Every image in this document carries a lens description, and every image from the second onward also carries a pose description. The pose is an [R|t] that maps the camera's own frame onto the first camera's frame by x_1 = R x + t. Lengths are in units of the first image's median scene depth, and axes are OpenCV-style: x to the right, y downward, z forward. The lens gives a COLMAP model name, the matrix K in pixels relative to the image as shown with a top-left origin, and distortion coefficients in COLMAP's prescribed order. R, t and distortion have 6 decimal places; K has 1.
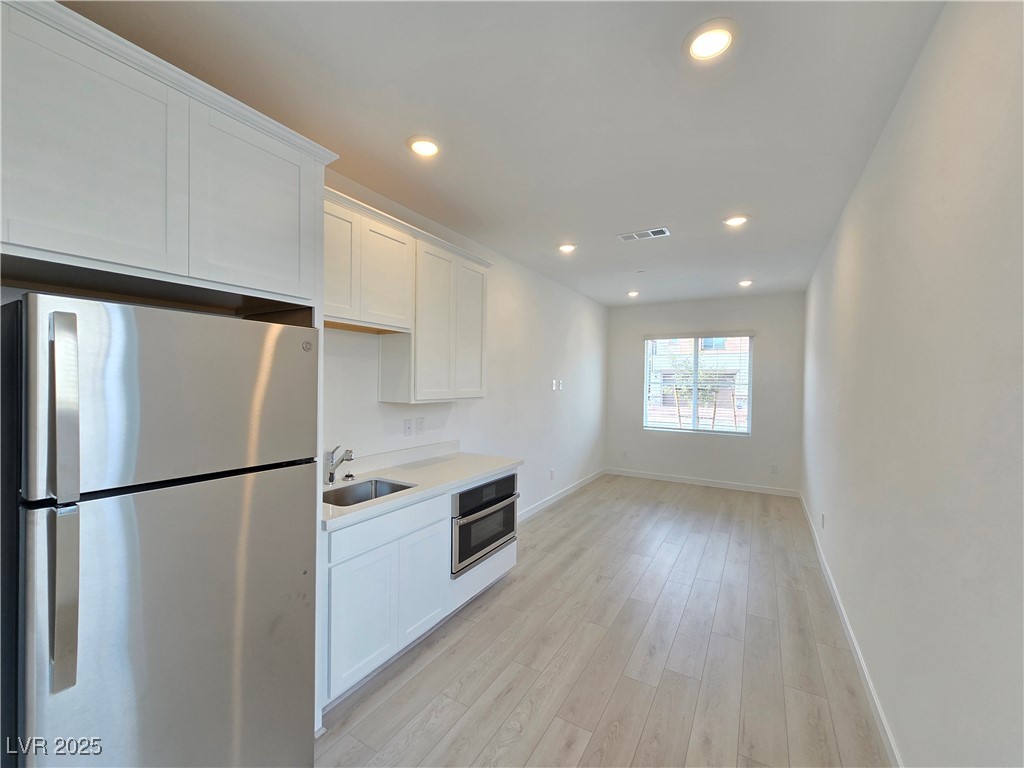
lens RADIAL K [[419.2, 0, 515.1], [0, 419.2, 387.9], [0, 0, 1]] dist [-0.010203, 0.005792]
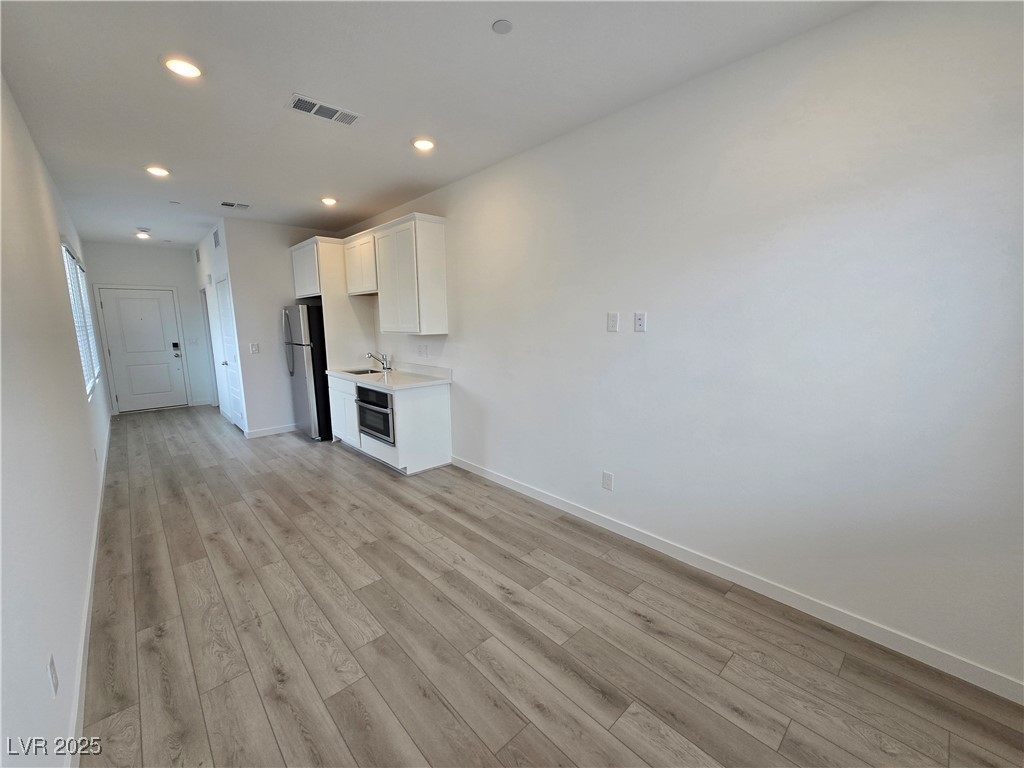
lens RADIAL K [[419.2, 0, 515.1], [0, 419.2, 387.9], [0, 0, 1]] dist [-0.010203, 0.005792]
pose [[-0.283141, 0.144308, -0.948159, 1.124124], [-0.012361, 0.987984, 0.154061, -0.010539], [0.958999, 0.055341, -0.277955, 1.786970]]
